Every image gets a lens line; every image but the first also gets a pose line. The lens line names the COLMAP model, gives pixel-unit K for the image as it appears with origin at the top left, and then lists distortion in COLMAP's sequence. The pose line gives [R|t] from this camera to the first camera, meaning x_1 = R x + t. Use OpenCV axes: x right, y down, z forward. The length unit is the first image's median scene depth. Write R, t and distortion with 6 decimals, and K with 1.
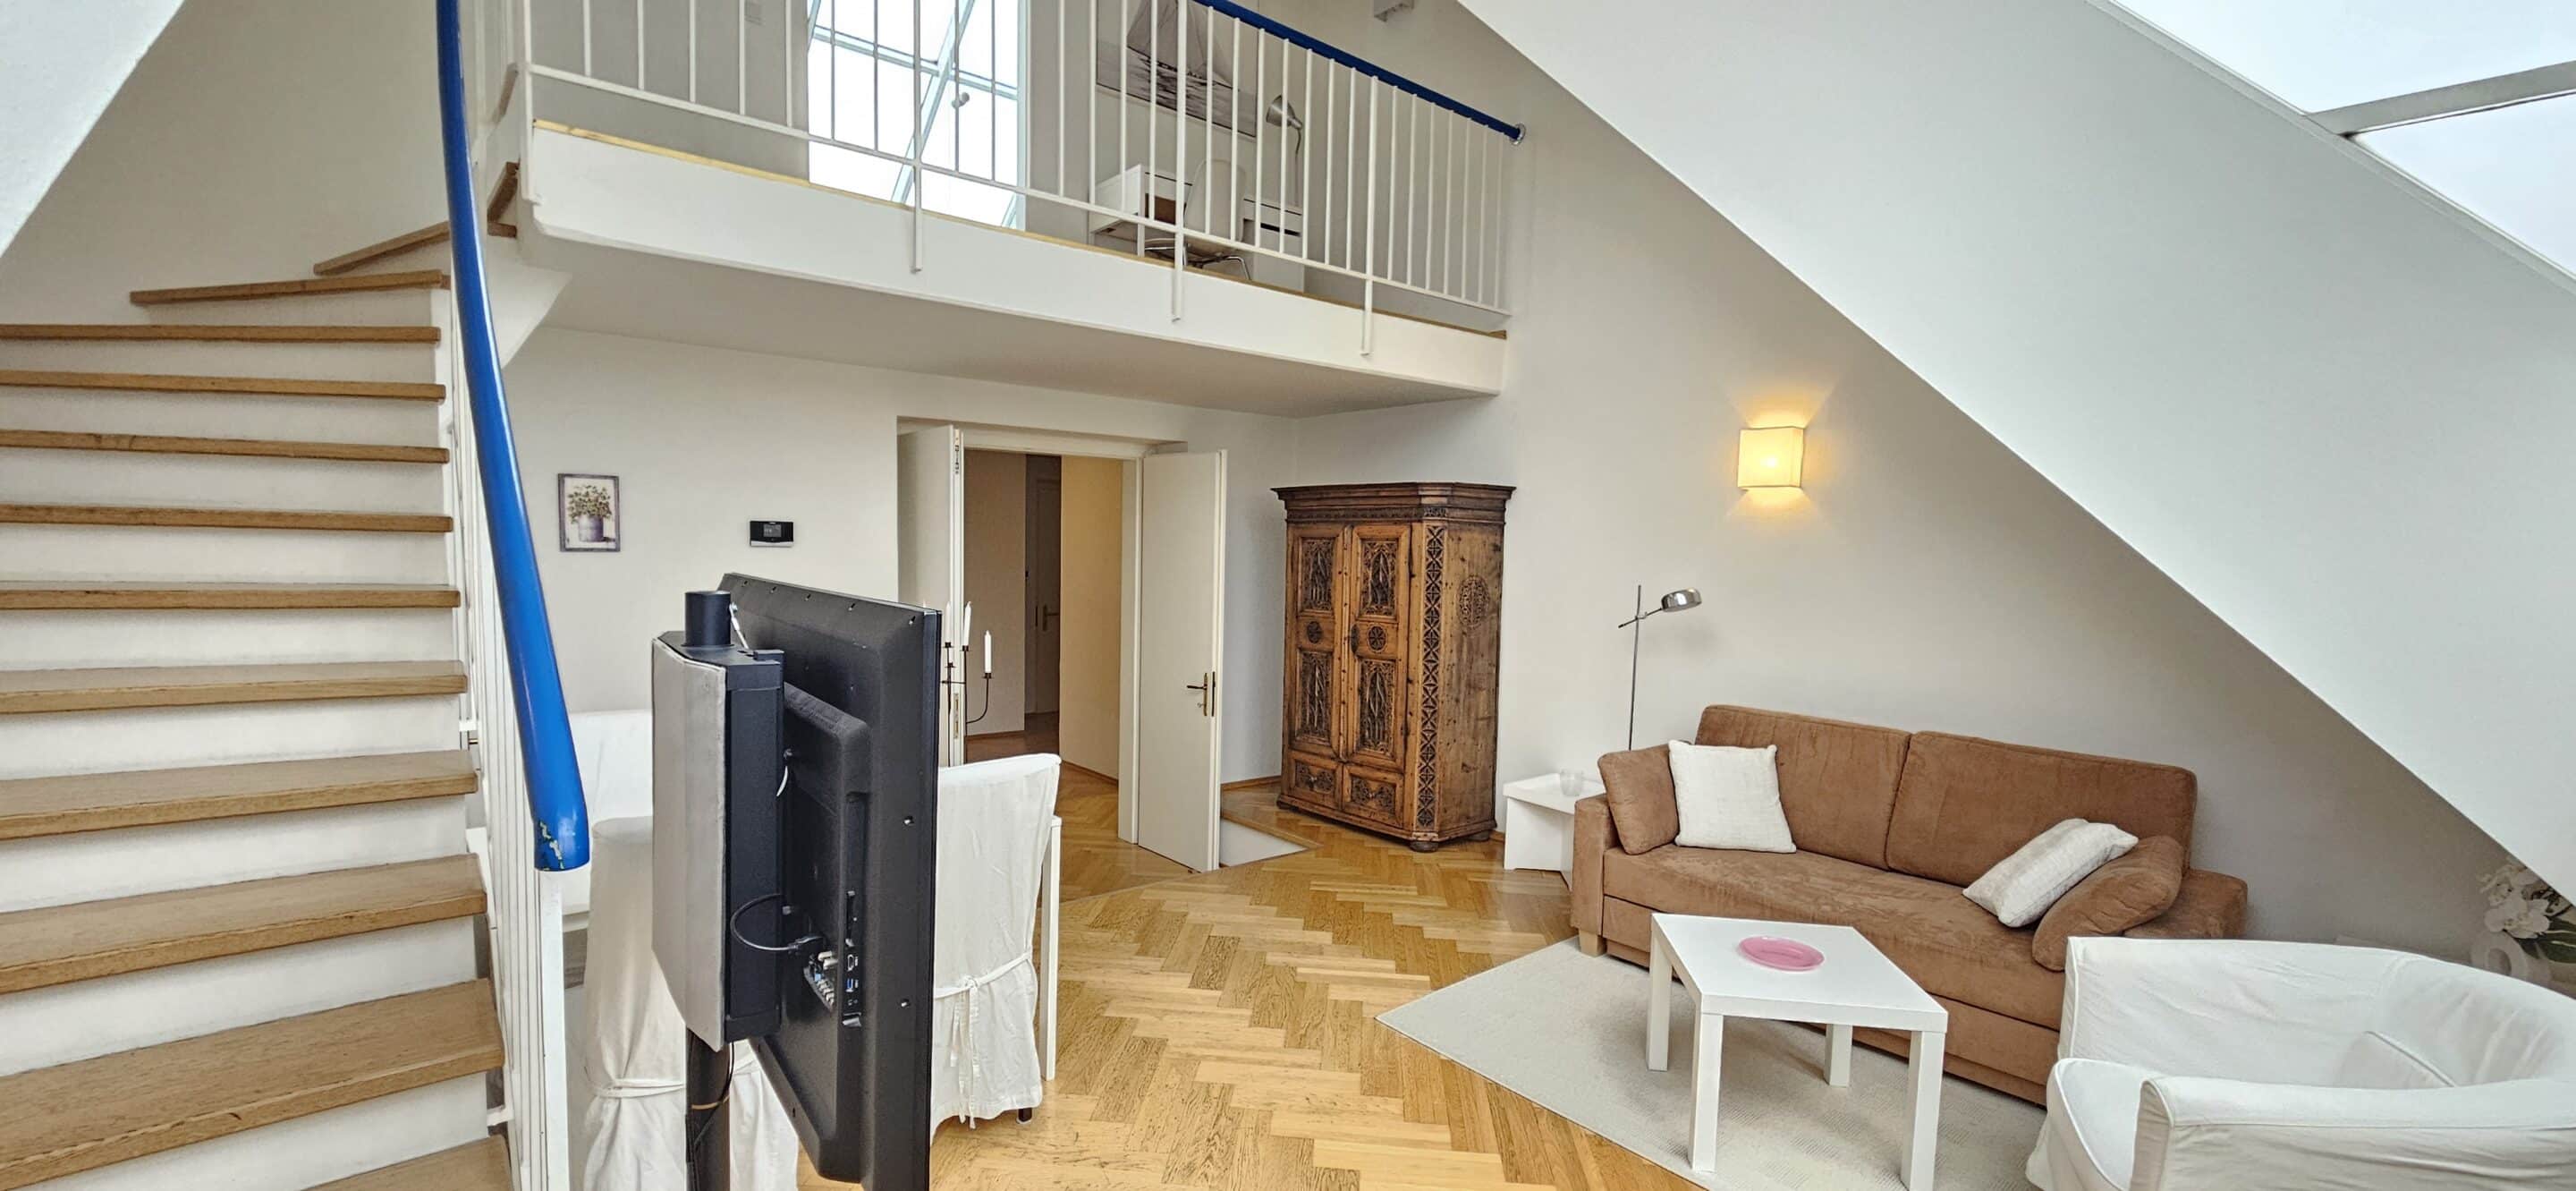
lens RADIAL K [[1046.2, 0, 1274.8], [0, 1046.2, 597.9], [0, 0, 1]] dist [0.000278, -0.001103]
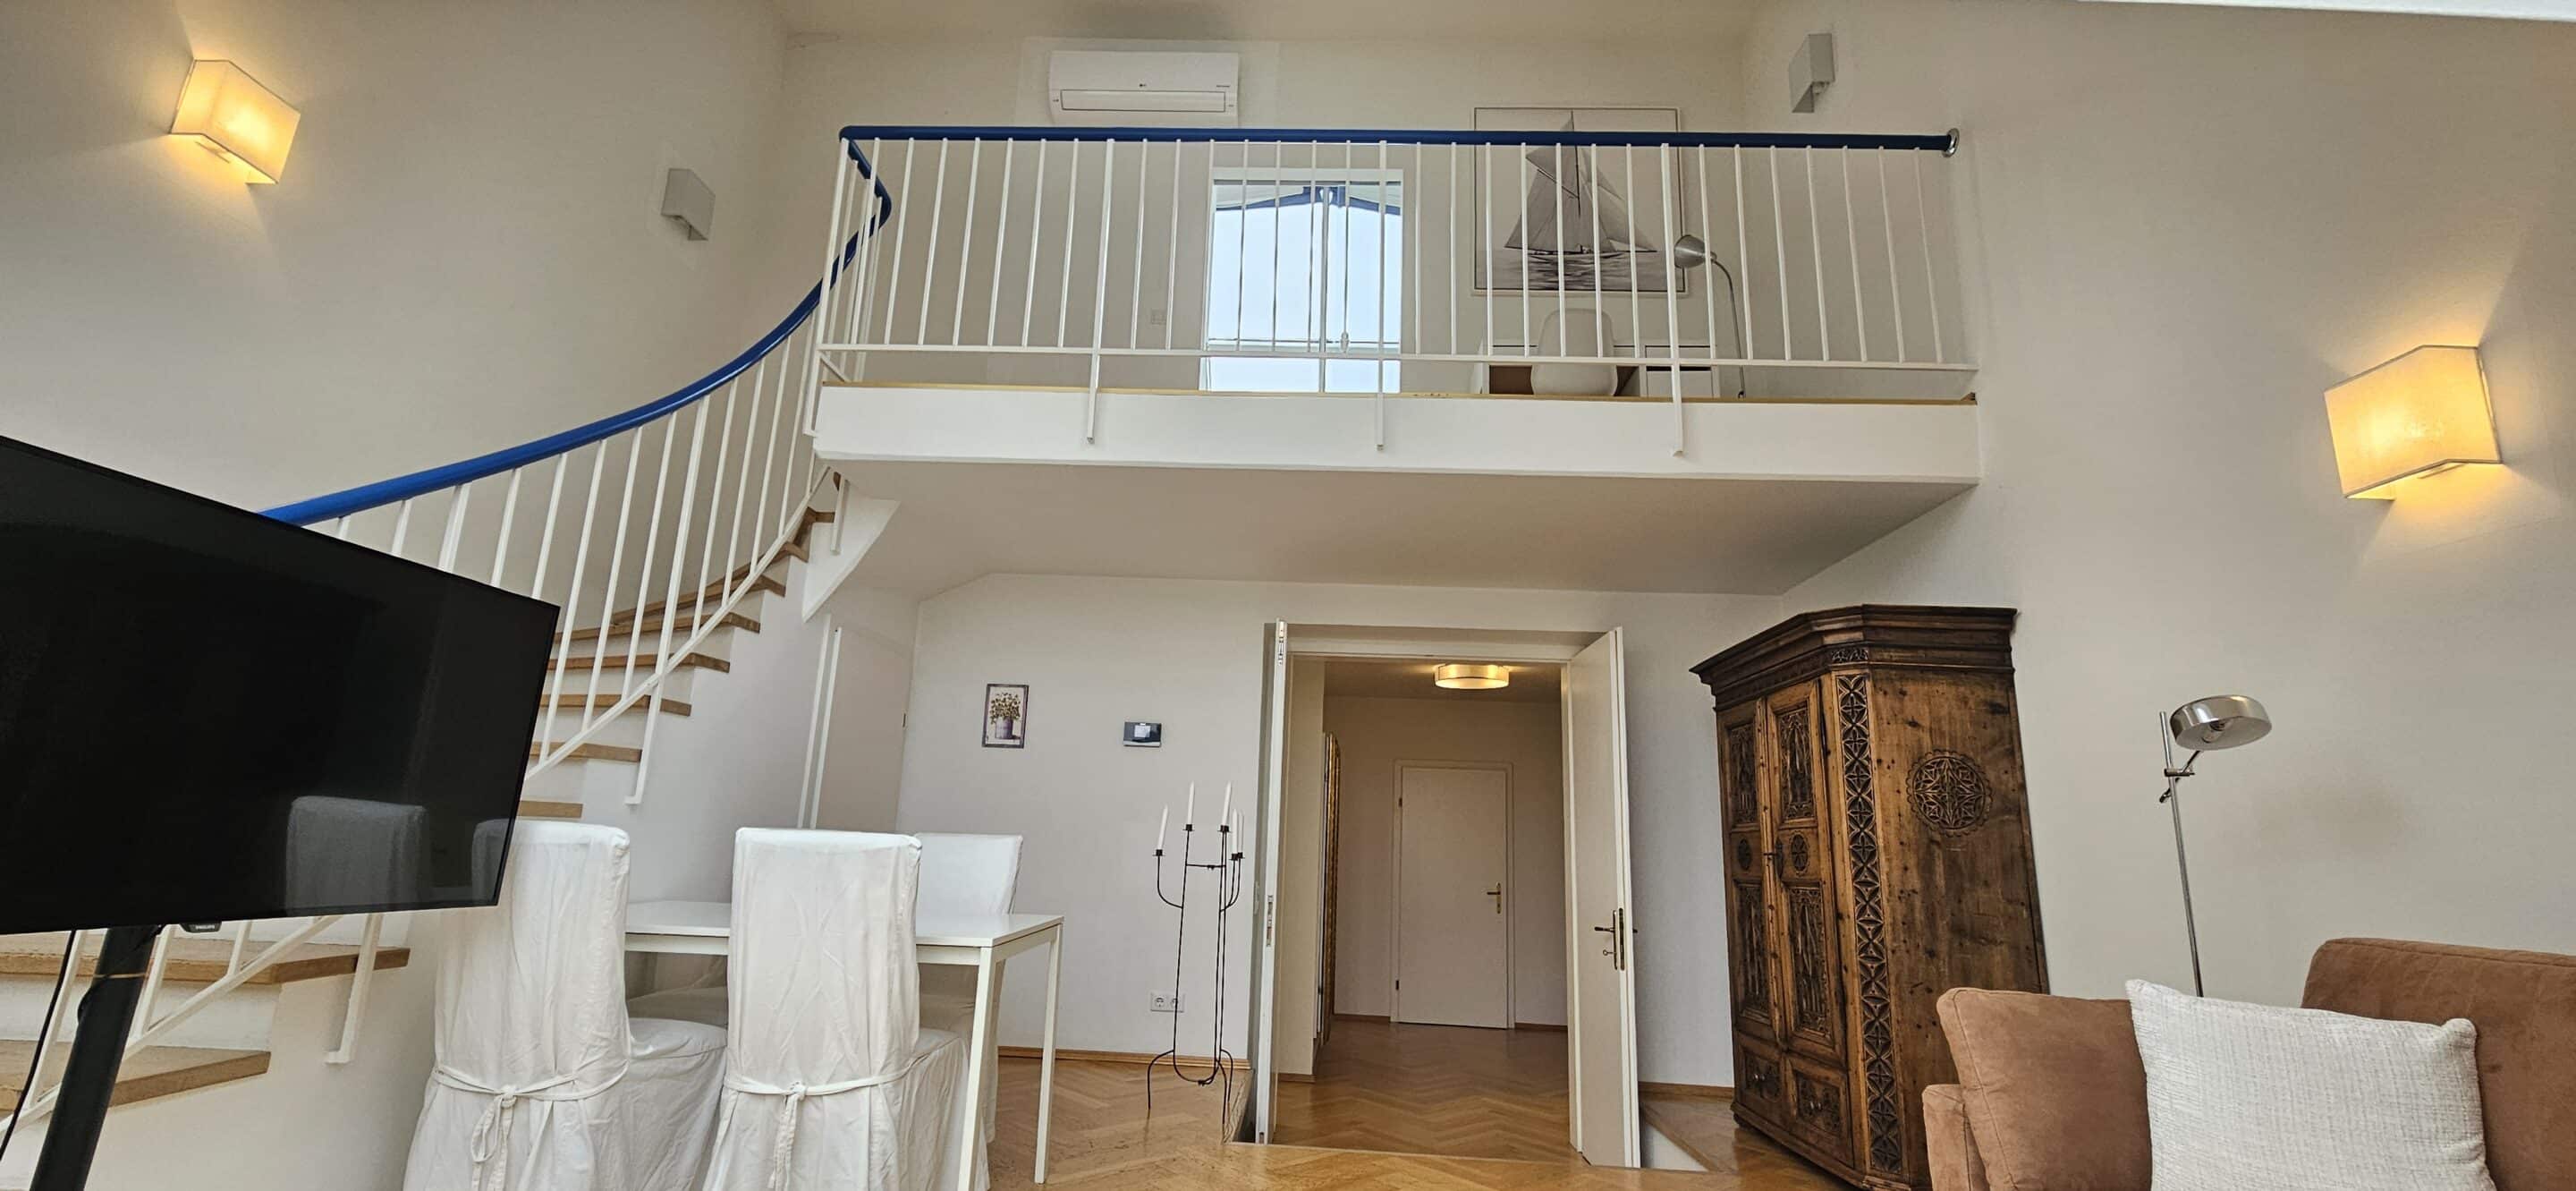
lens RADIAL K [[1046.2, 0, 1278.9], [0, 1046.2, 604.0], [0, 0, 1]] dist [0.000278, -0.001103]
pose [[0.738443, -0.149228, -0.657596, 0.328394], [-0.057635, 0.957669, -0.282044, 0.097749], [0.671848, 0.246174, 0.698583, 0.268353]]
